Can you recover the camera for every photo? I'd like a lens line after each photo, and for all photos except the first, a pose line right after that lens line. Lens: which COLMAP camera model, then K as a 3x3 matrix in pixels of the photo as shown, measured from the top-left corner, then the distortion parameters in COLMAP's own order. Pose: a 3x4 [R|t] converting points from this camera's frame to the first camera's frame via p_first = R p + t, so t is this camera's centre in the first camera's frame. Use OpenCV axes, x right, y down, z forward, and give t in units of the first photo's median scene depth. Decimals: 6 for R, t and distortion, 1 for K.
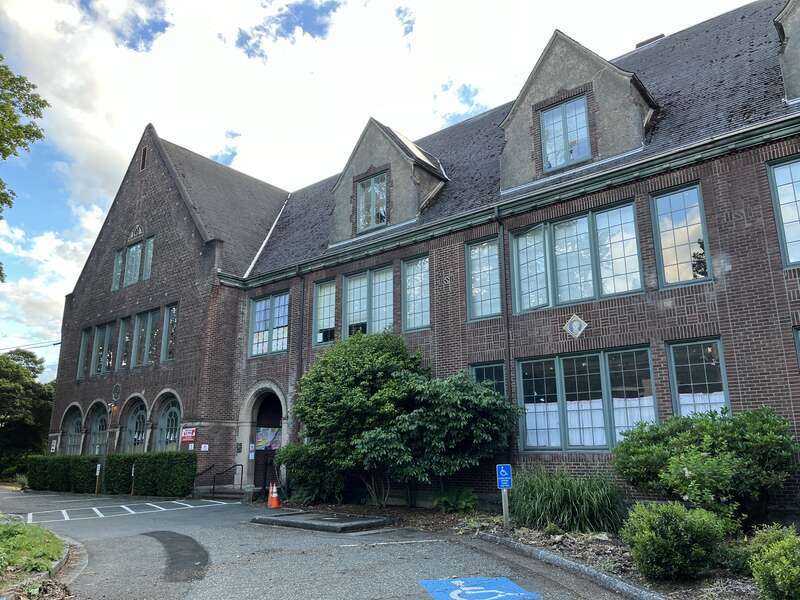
lens RADIAL K [[609.7, 0, 400.0], [0, 609.7, 300.0], [0, 0, 1]] dist [0.074114, -0.096862]
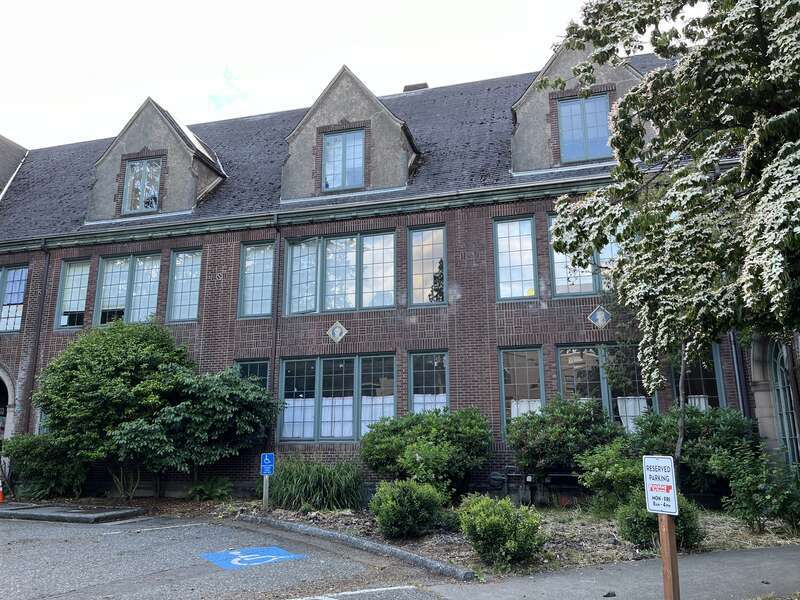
lens RADIAL K [[609.7, 0, 400.0], [0, 609.7, 300.0], [0, 0, 1]] dist [0.074114, -0.096862]
pose [[0.913626, 0.096064, 0.395043, -0.057915], [-0.100778, 0.994869, -0.008854, -0.017280], [-0.393867, -0.031723, 0.918620, -0.080777]]
